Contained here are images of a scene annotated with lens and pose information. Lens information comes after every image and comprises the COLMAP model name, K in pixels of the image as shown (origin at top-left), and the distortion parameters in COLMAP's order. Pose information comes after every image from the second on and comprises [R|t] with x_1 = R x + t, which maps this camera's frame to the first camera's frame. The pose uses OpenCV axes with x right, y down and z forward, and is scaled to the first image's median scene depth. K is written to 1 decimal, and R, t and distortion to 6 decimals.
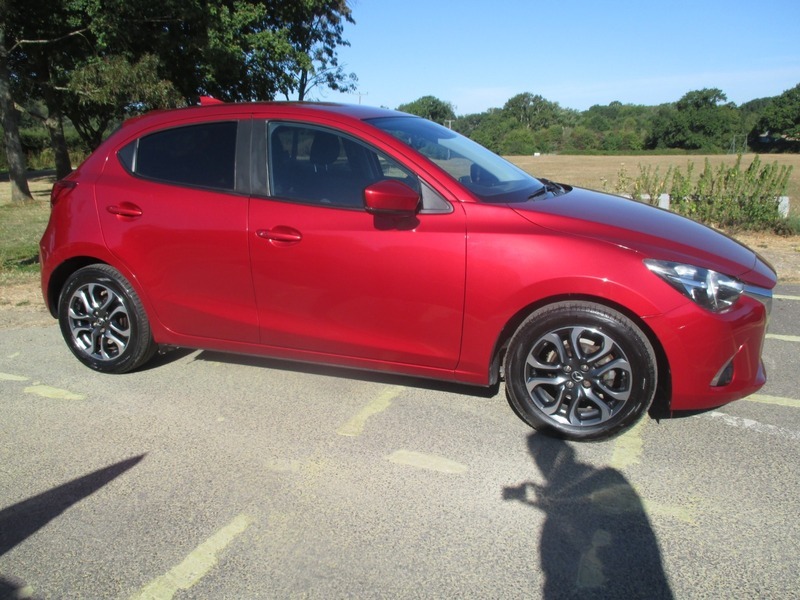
lens RADIAL K [[667.7, 0, 402.8], [0, 667.7, 306.4], [0, 0, 1]] dist [-0.031903, -0.000693]
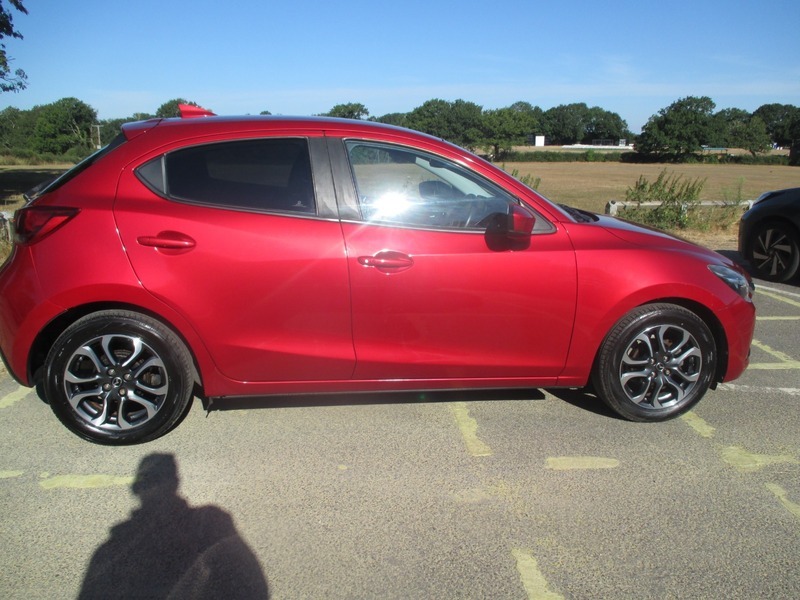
lens RADIAL K [[667.7, 0, 403.7], [0, 667.7, 311.9], [0, 0, 1]] dist [-0.031903, -0.000693]
pose [[0.876296, -0.092591, 0.472793, -0.537261], [0.094535, 0.995326, 0.019707, -0.045083], [-0.472408, 0.027426, 0.880953, 0.136659]]
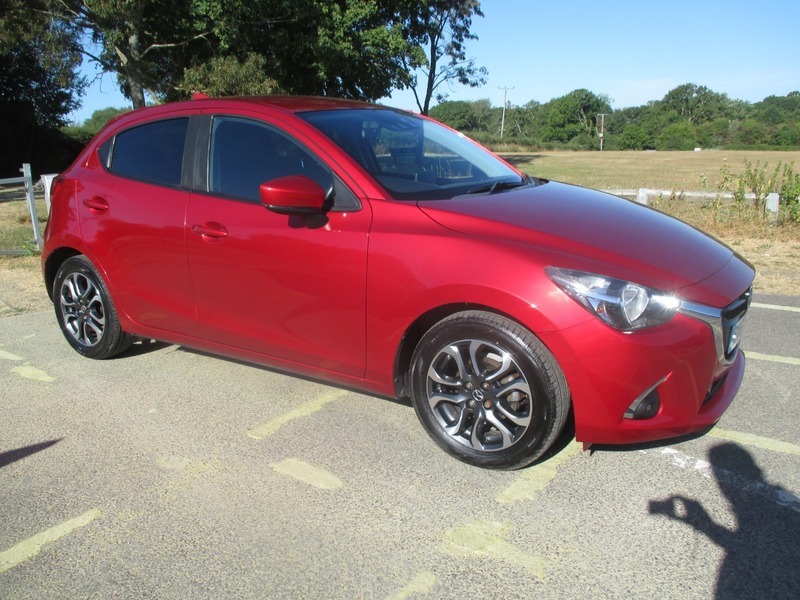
lens RADIAL K [[667.7, 0, 403.8], [0, 667.7, 307.7], [0, 0, 1]] dist [-0.031903, -0.000693]
pose [[0.975903, 0.045616, -0.213385, 0.273905], [-0.043826, 0.998953, 0.013112, -0.016114], [0.213760, -0.003444, 0.976880, 0.079452]]
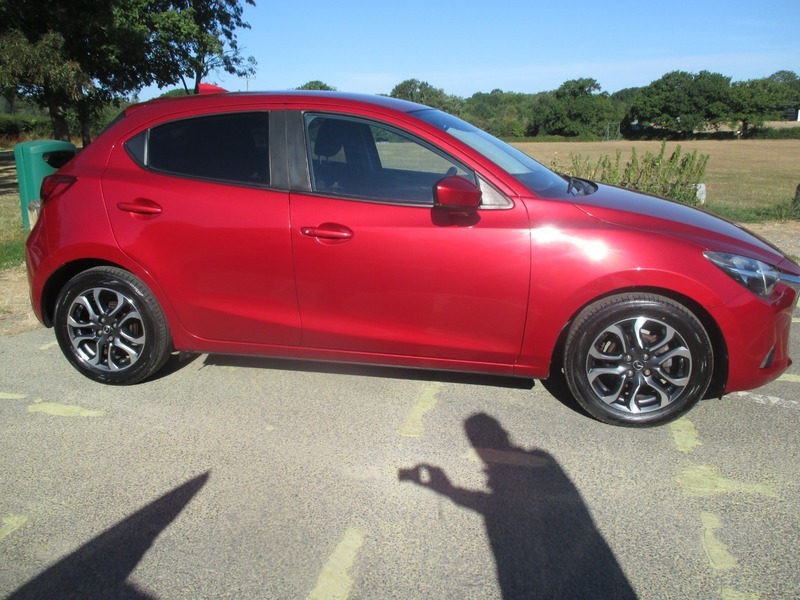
lens RADIAL K [[667.7, 0, 403.2], [0, 667.7, 307.8], [0, 0, 1]] dist [-0.031903, -0.000693]
pose [[0.985992, -0.035085, 0.163058, -0.206670], [0.031500, 0.999203, 0.024517, -0.016610], [-0.163788, -0.019037, 0.986312, 0.031459]]
